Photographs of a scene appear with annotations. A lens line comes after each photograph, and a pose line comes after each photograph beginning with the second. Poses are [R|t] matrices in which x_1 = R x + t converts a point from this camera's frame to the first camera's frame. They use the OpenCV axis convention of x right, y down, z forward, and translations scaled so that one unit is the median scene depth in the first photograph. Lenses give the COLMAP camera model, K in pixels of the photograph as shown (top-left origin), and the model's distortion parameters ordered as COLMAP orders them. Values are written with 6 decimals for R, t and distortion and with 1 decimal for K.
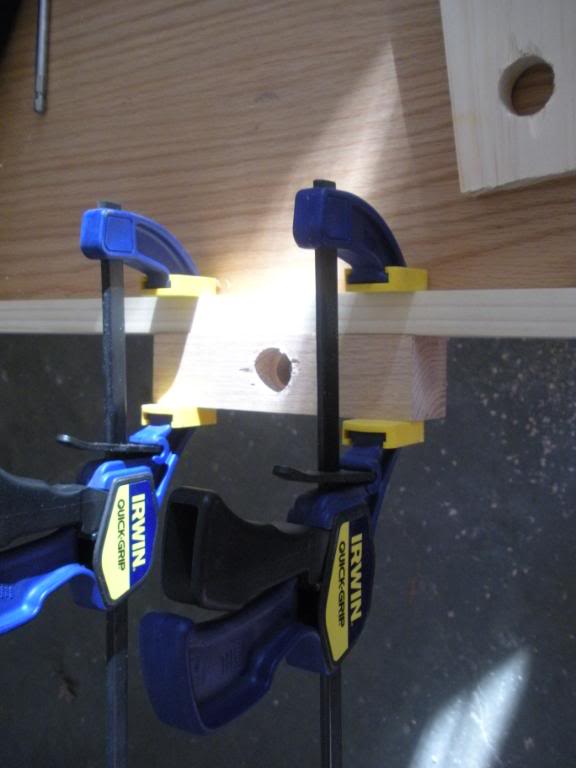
lens RADIAL K [[790.4, 0, 287.7], [0, 790.4, 380.1], [0, 0, 1]] dist [0.011754, 0.000000]
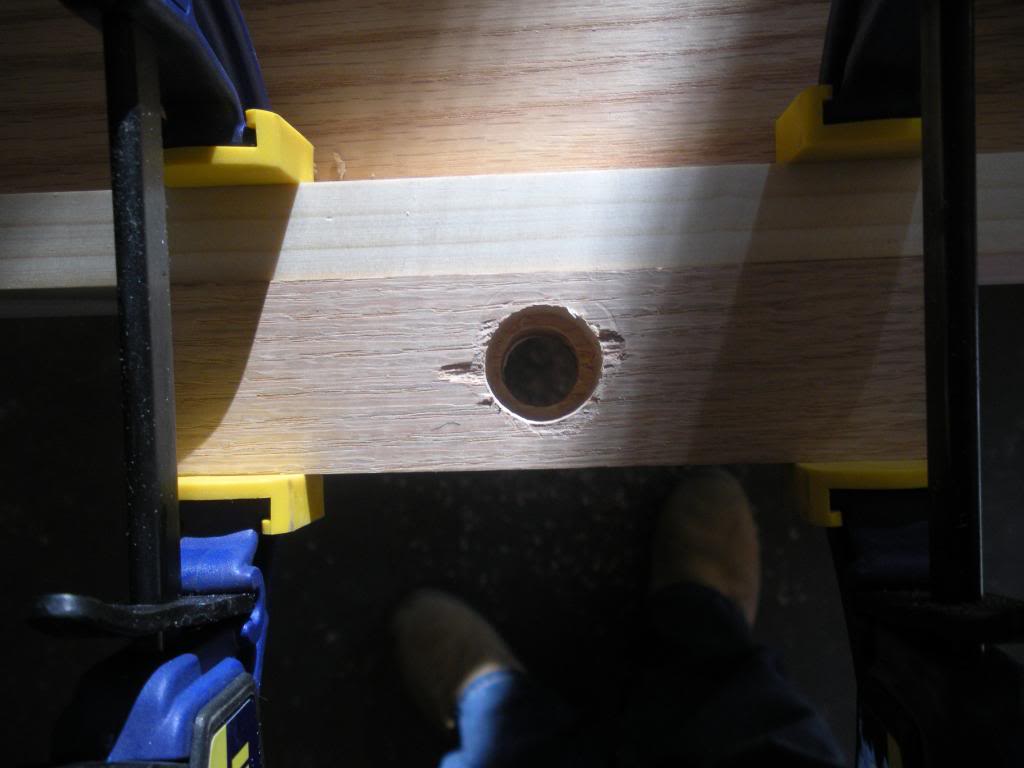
lens RADIAL K [[1078.2, 0, 513.2], [0, 1078.2, 393.8], [0, 0, 1]] dist [0.033733, 0.000000]
pose [[0.877536, -0.041452, 0.477716, -0.287915], [0.064034, 0.997464, -0.031075, 0.018741], [-0.475217, 0.057859, 0.877964, 0.524379]]
